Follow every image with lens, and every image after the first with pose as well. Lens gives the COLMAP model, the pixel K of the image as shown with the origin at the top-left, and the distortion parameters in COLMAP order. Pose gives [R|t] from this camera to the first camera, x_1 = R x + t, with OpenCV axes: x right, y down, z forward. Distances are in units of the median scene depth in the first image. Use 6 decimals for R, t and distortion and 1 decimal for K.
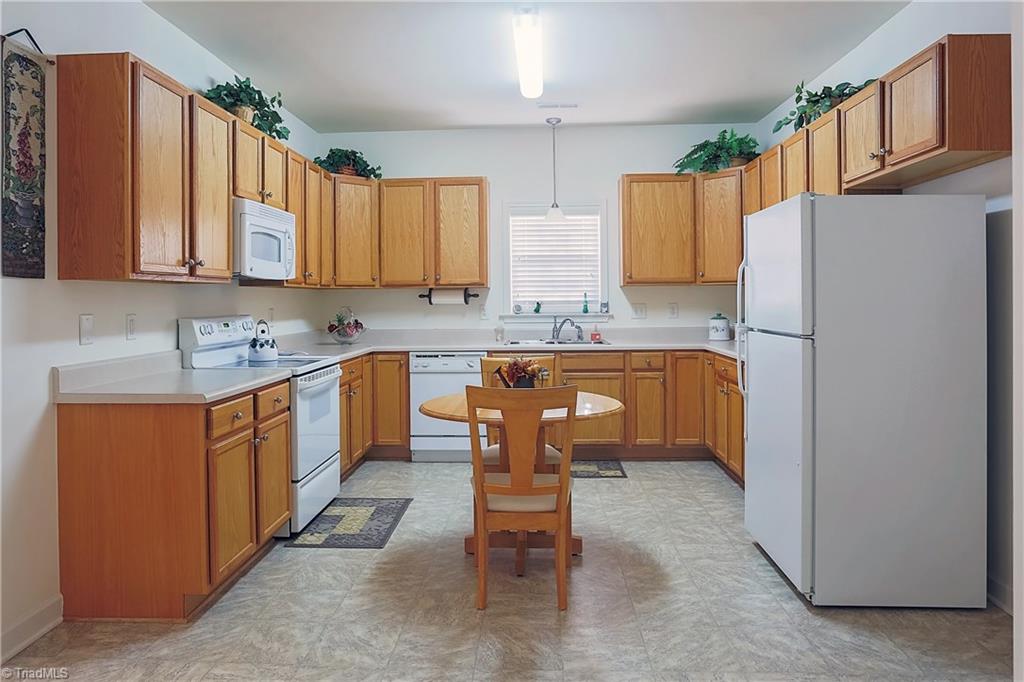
lens RADIAL K [[689.8, 0, 513.3], [0, 689.8, 299.1], [0, 0, 1]] dist [0.000297, 0.000255]
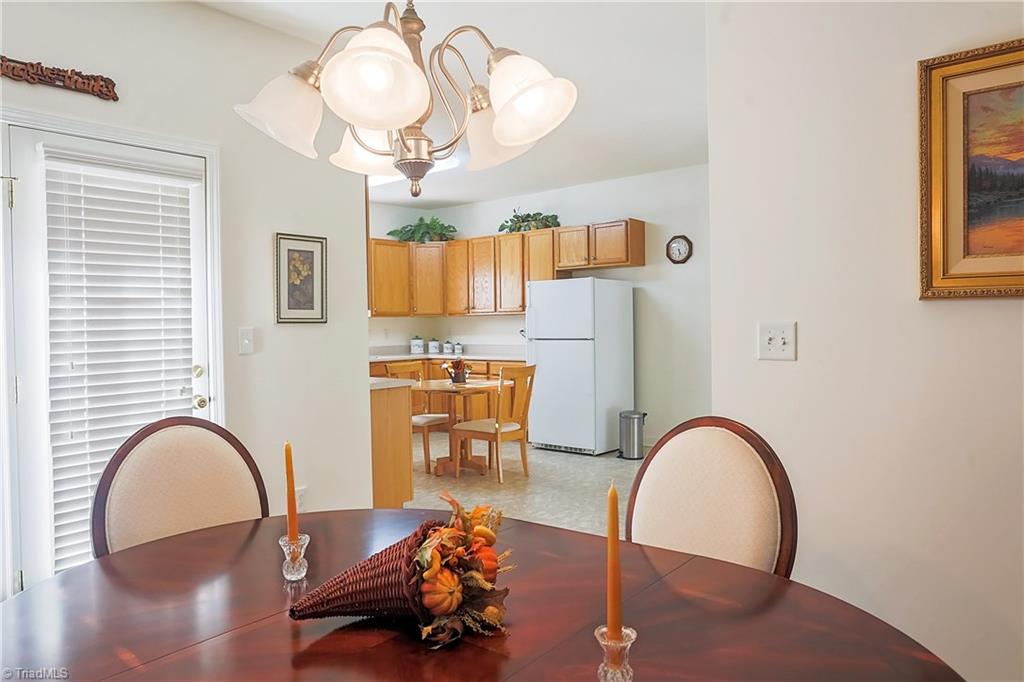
lens RADIAL K [[679.1, 0, 512.0], [0, 679.1, 341.0], [0, 0, 1]] dist [-0.047513, 0.001347]
pose [[0.631594, -0.025277, 0.774887, -1.208571], [0.013366, 0.999675, 0.021715, 0.006558], [-0.775184, -0.003358, 0.631727, -0.180114]]
